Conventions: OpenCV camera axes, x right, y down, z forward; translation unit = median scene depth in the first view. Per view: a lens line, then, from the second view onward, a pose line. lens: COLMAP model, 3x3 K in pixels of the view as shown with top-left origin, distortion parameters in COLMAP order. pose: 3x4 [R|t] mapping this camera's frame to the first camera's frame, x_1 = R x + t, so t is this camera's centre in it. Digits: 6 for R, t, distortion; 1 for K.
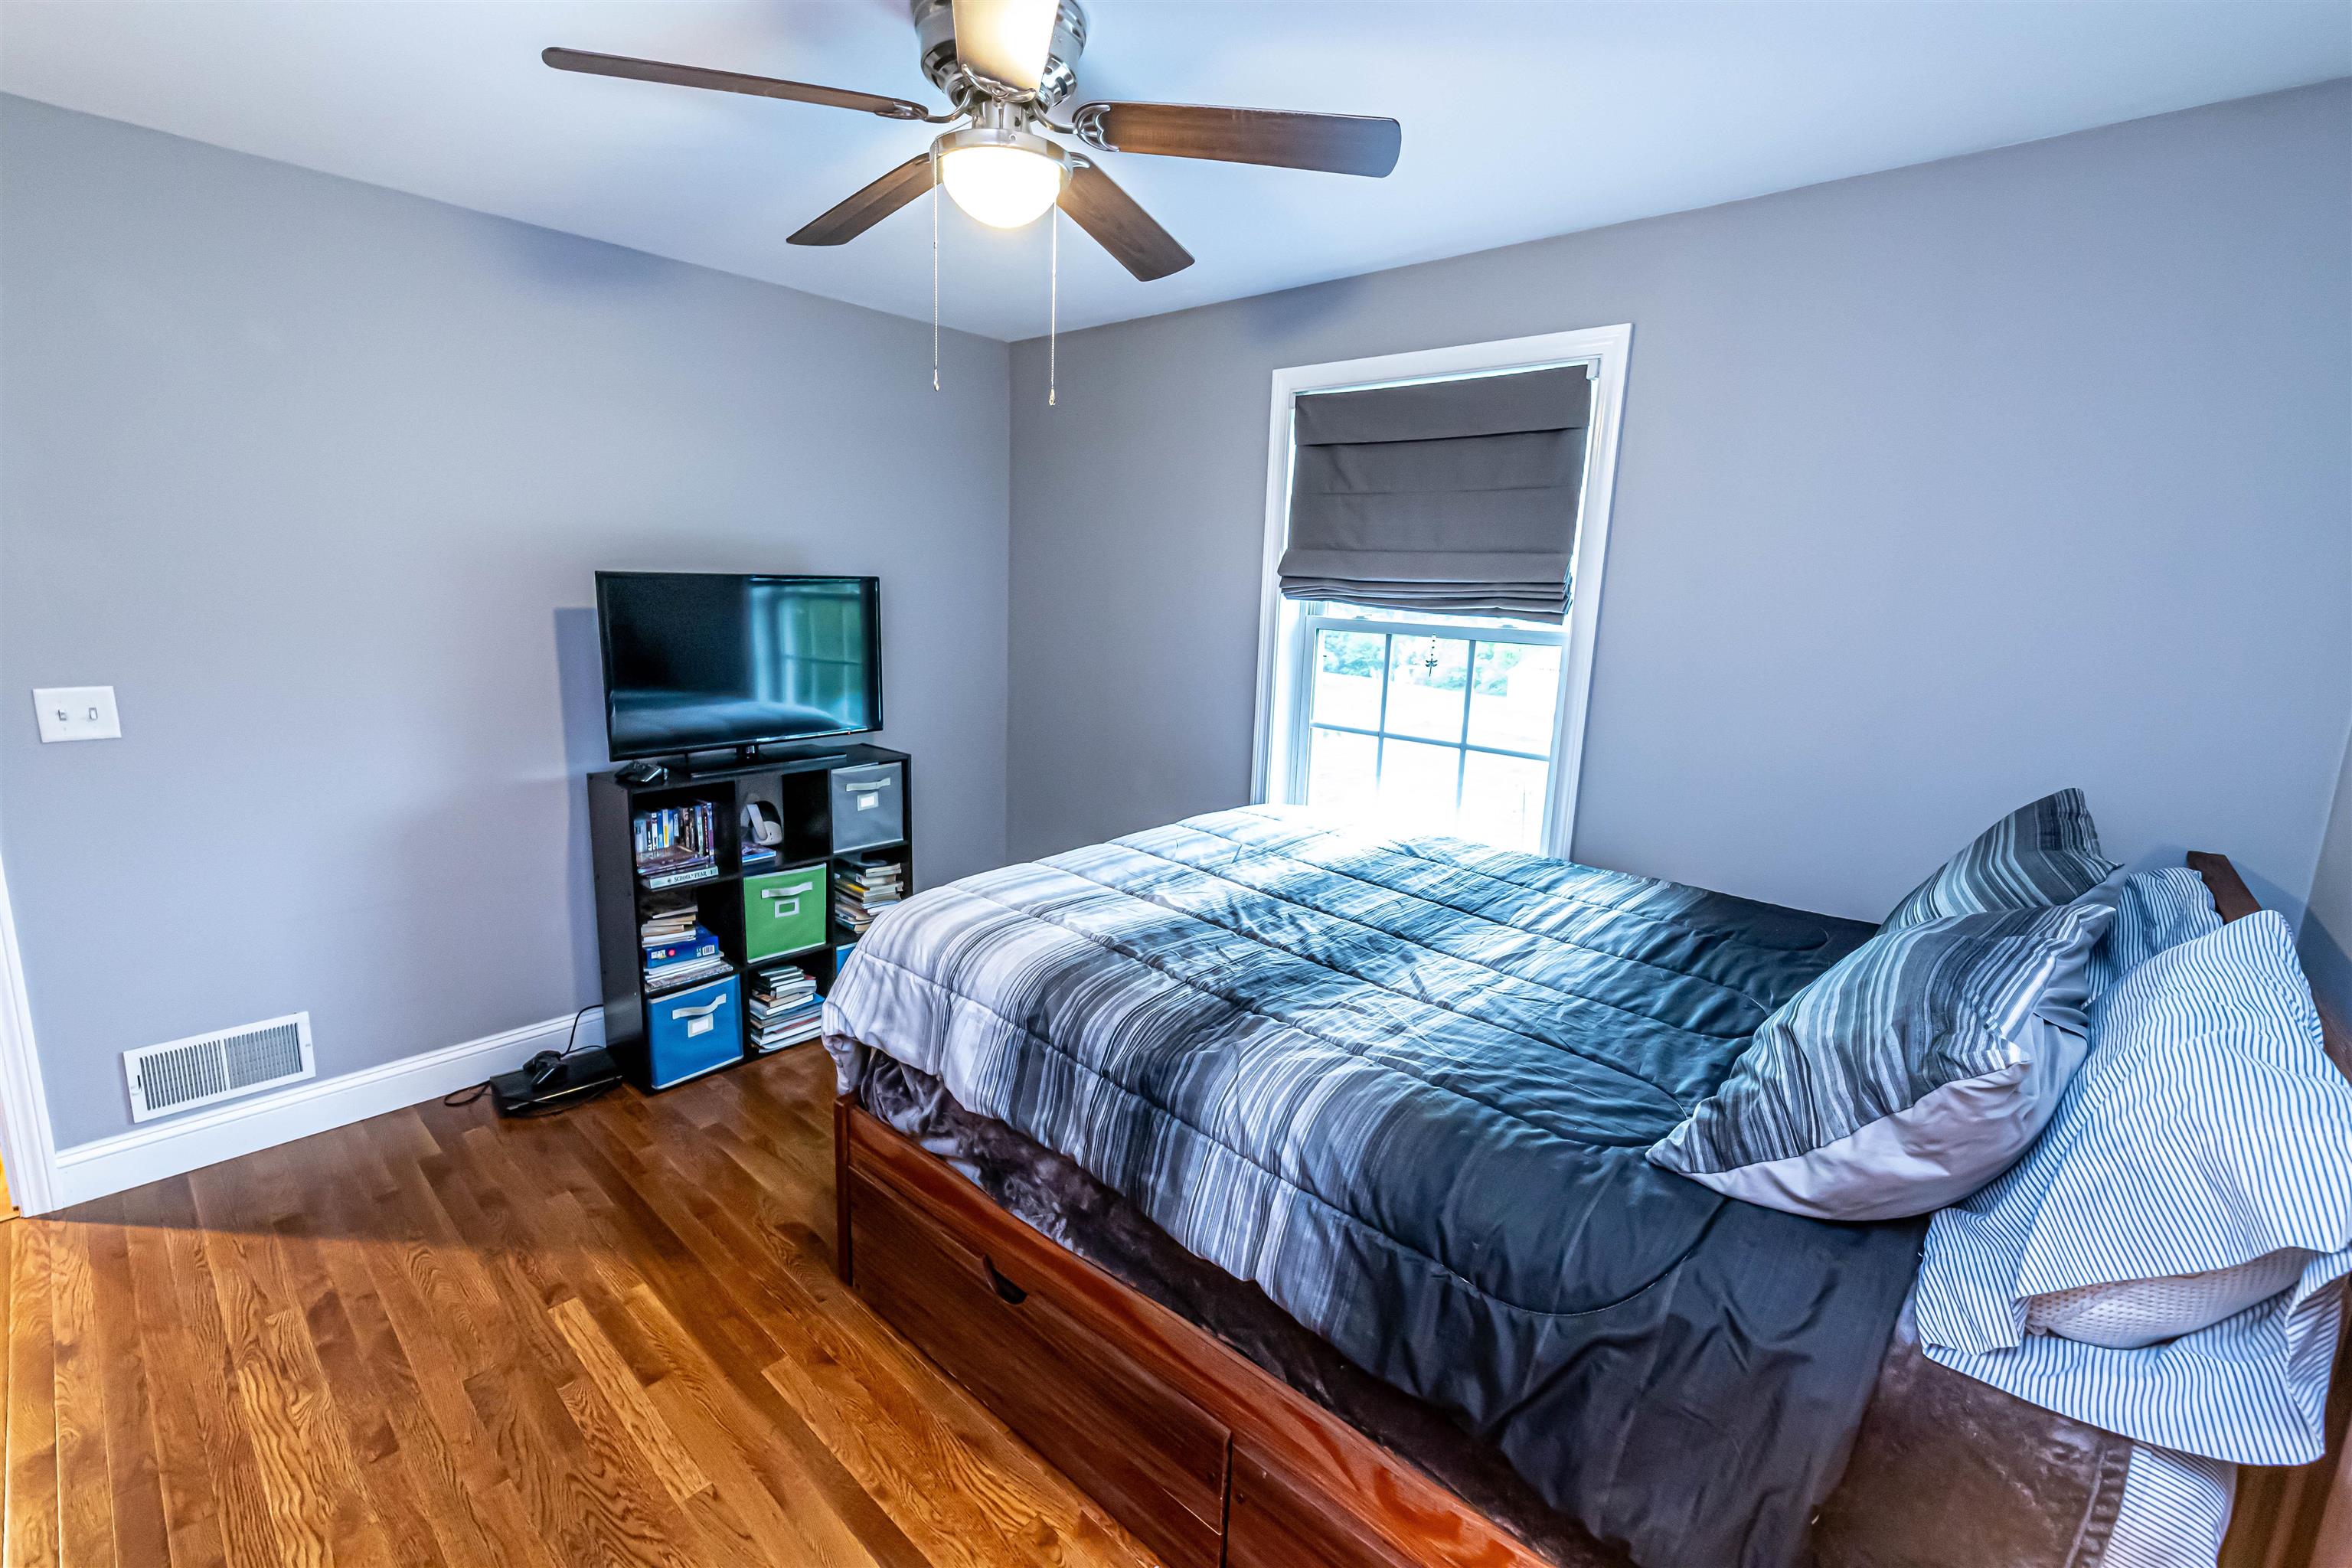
lens RADIAL K [[1024.4, 0, 1183.7], [0, 1024.4, 776.2], [0, 0, 1]] dist [0.002652, -0.000547]
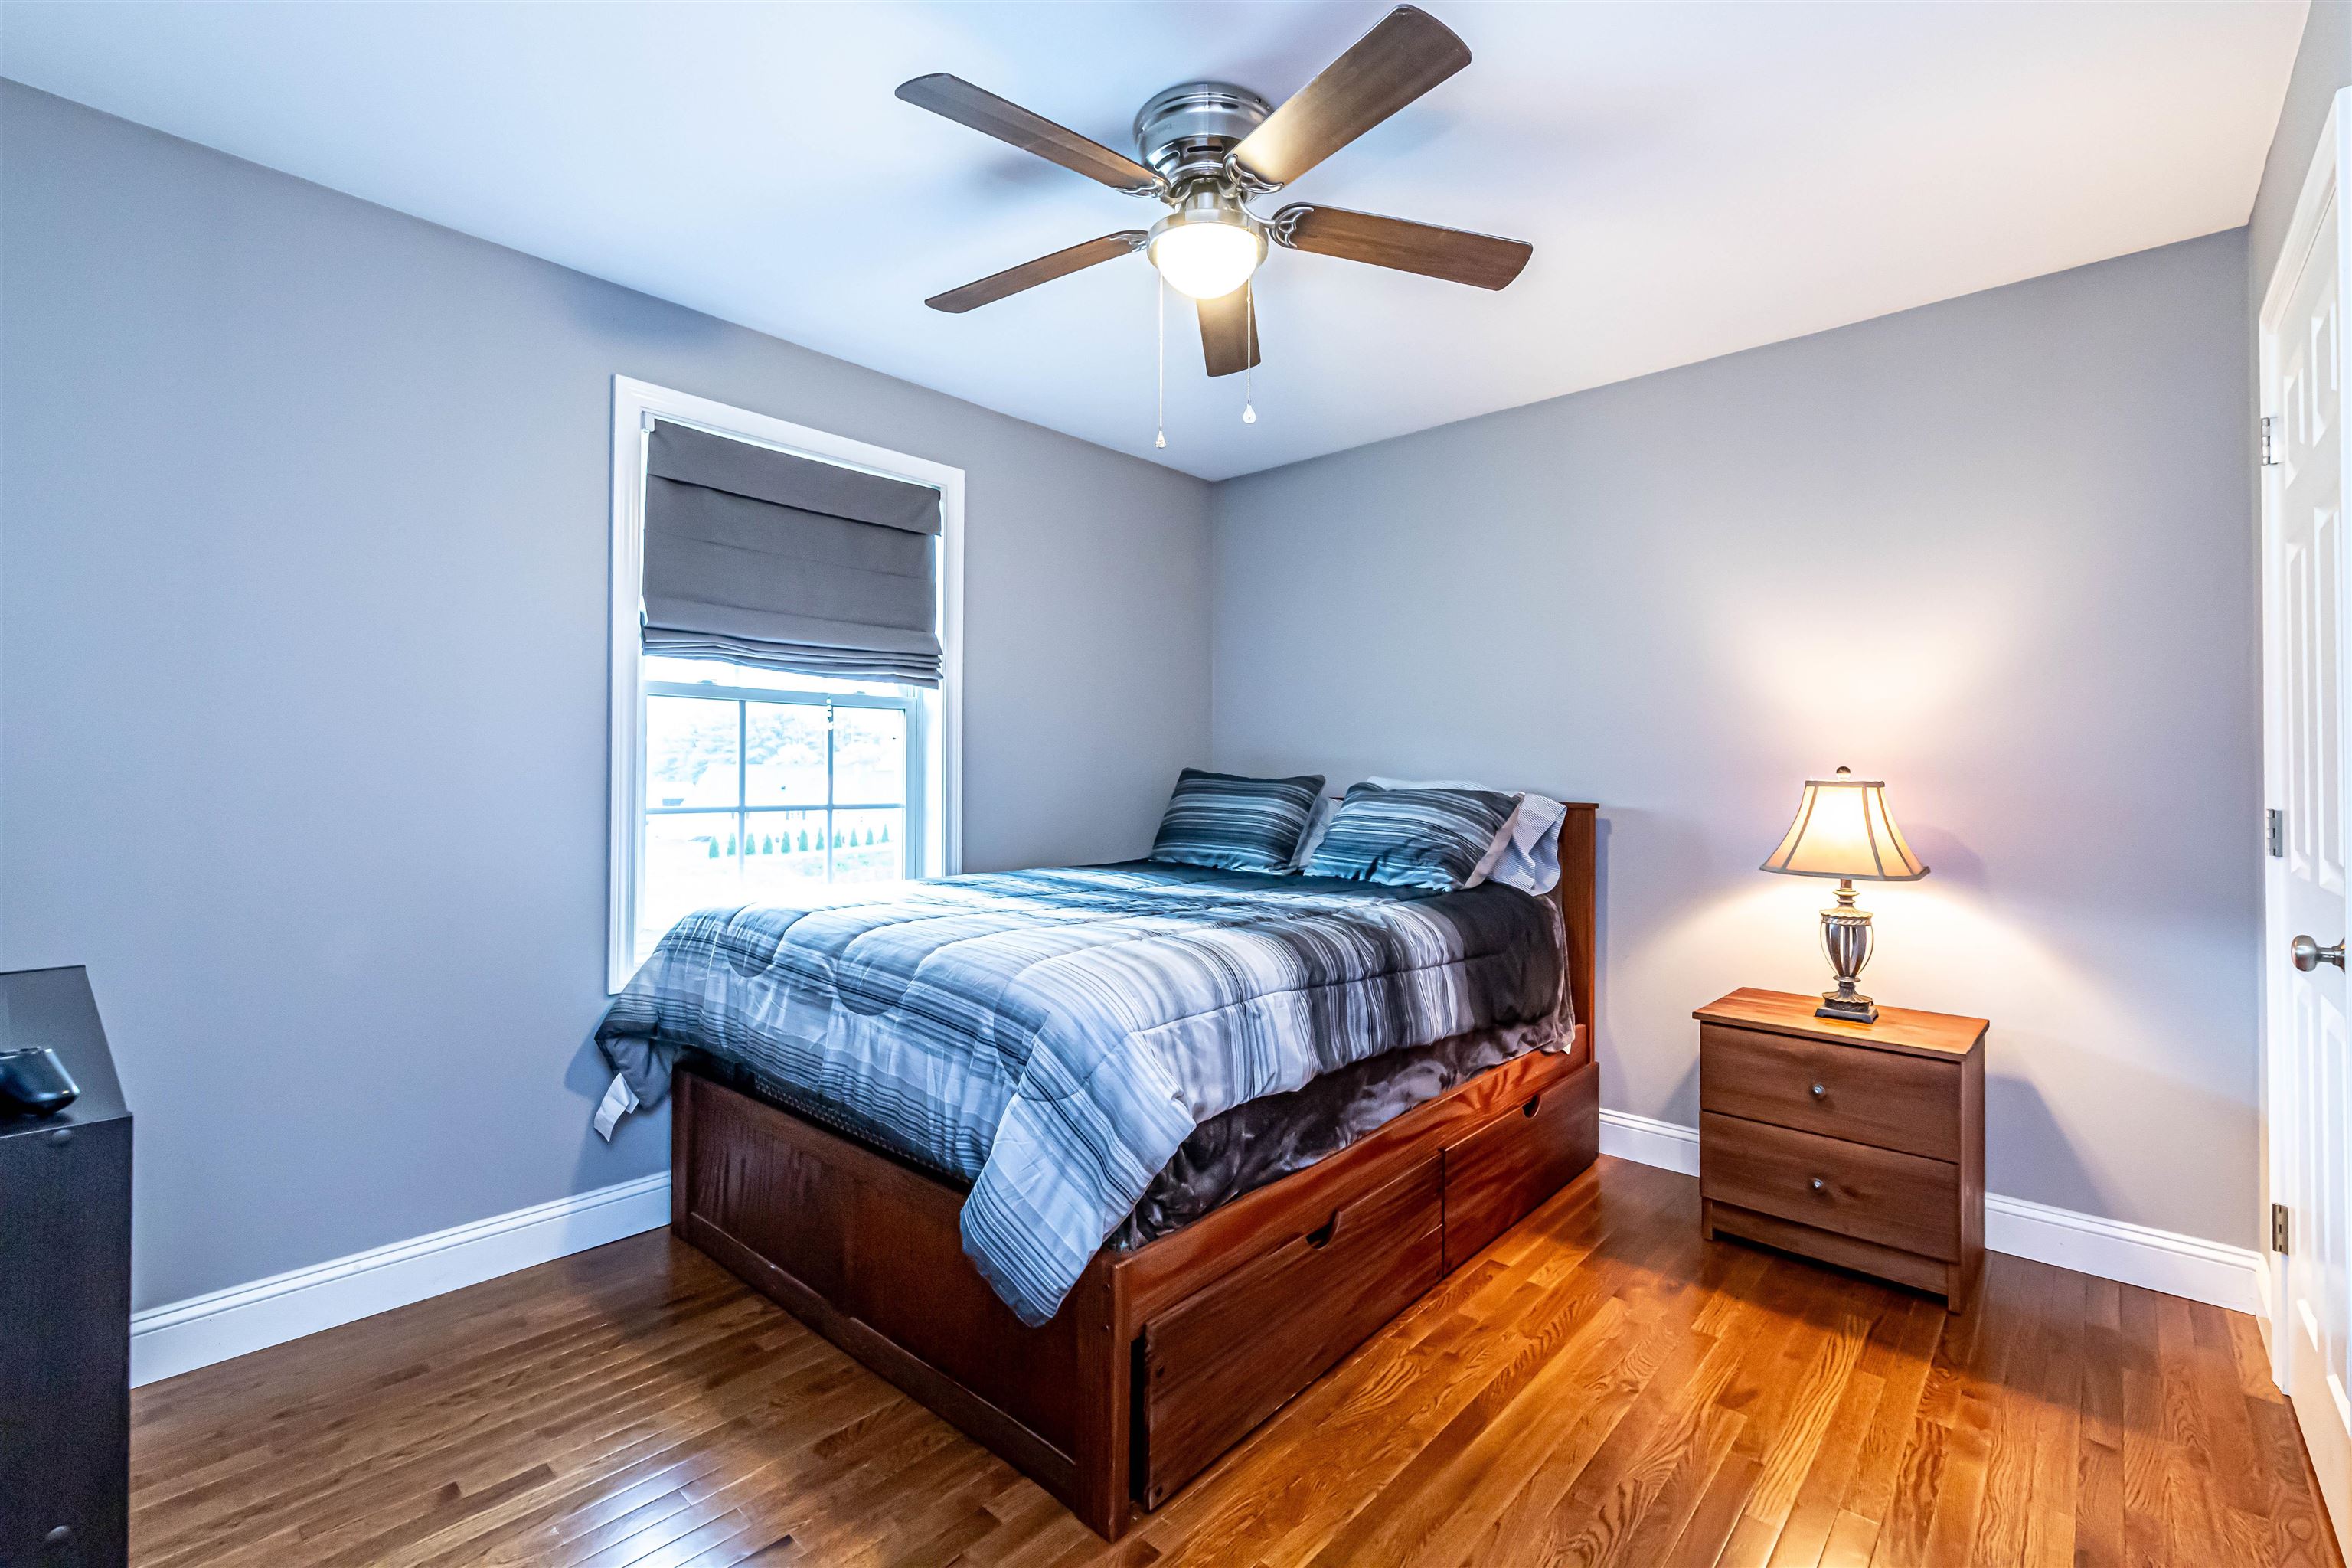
lens RADIAL K [[1024.4, 0, 1184.1], [0, 1024.4, 770.3], [0, 0, 1]] dist [0.002652, -0.000547]
pose [[-0.007519, -0.036268, 0.999314, -0.839665], [0.189041, 0.981271, 0.037035, -0.040068], [-0.981940, 0.189189, -0.000522, 0.702722]]
